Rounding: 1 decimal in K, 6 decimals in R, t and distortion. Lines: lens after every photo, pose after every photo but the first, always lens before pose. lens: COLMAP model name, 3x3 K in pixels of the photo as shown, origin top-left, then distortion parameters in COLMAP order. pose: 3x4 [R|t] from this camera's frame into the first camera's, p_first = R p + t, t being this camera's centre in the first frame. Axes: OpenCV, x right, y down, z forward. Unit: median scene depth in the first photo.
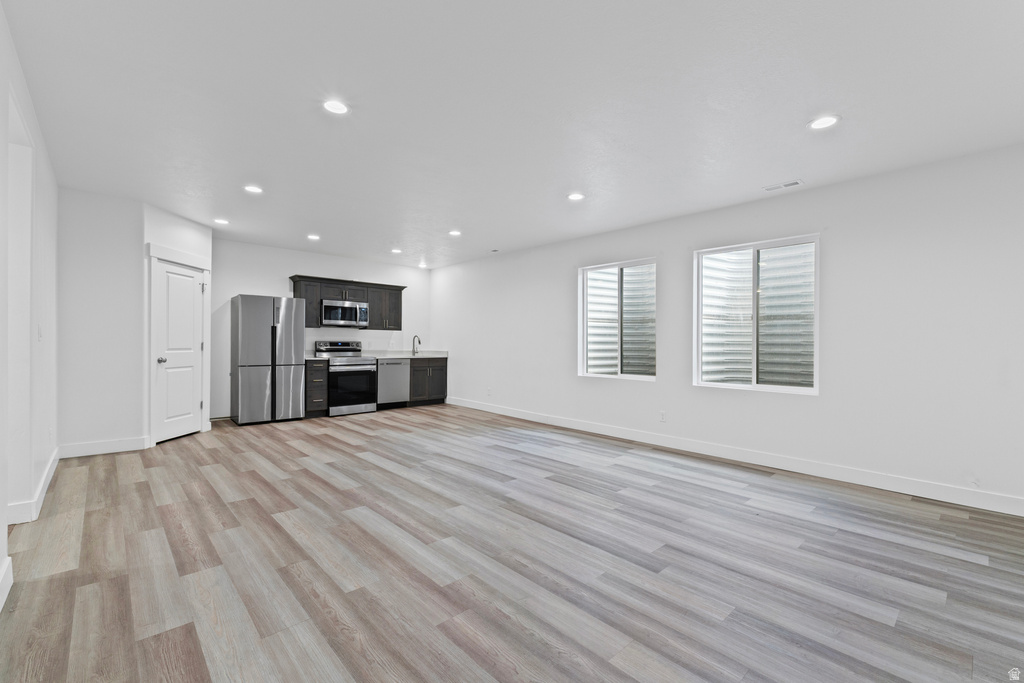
lens RADIAL K [[432.5, 0, 519.4], [0, 432.5, 344.0], [0, 0, 1]] dist [0.004674, 0.001067]
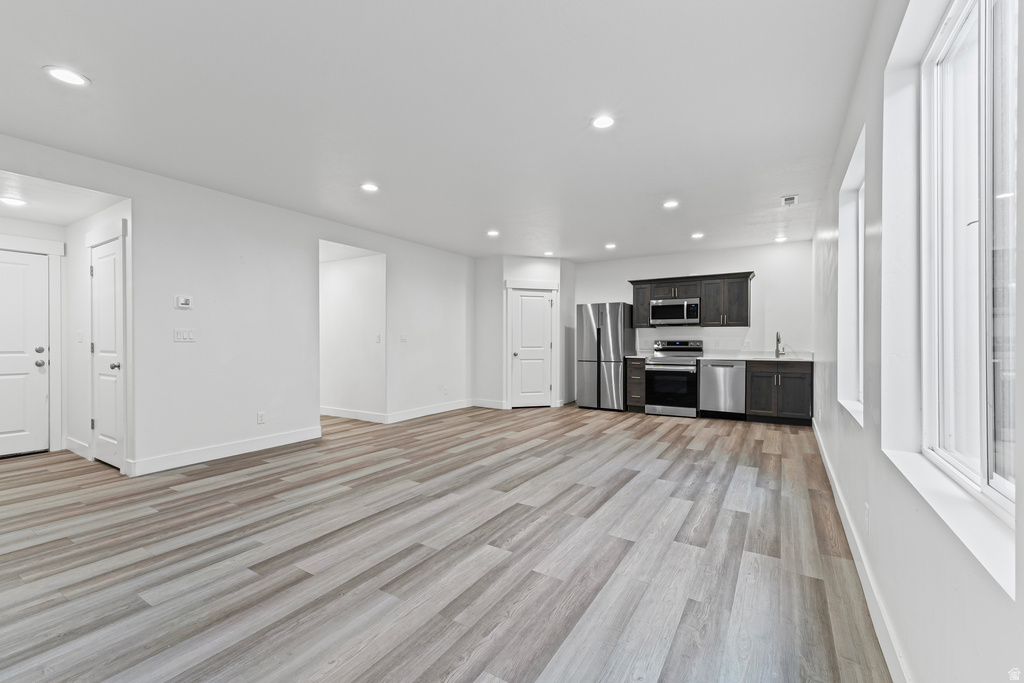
lens RADIAL K [[432.5, 0, 519.4], [0, 432.5, 344.0], [0, 0, 1]] dist [0.004674, 0.001067]
pose [[0.263654, -0.004891, -0.964605, 0.741945], [0.001734, 0.999988, -0.004597, 0.009596], [0.964616, -0.000461, 0.263659, 0.684963]]
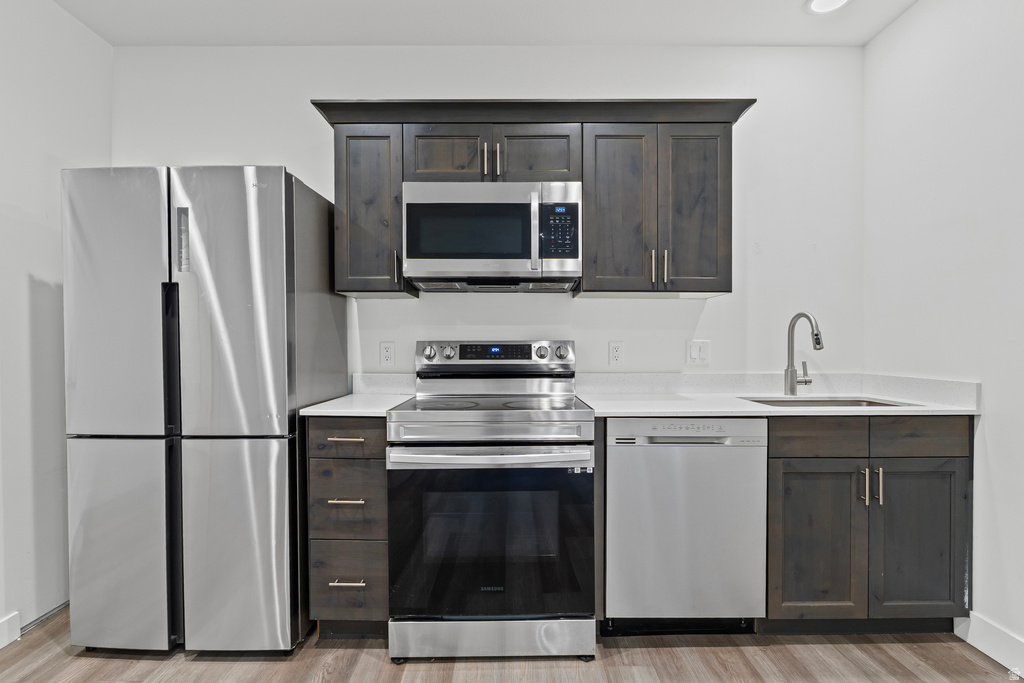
lens RADIAL K [[514.1, 0, 509.7], [0, 514.1, 356.0], [0, 0, 1]] dist [-0.001646, -0.000284]
pose [[0.724070, 0.002095, -0.689724, -0.306881], [0.009337, 0.999874, 0.012839, -0.000998], [0.689664, -0.015736, 0.723959, 1.314878]]
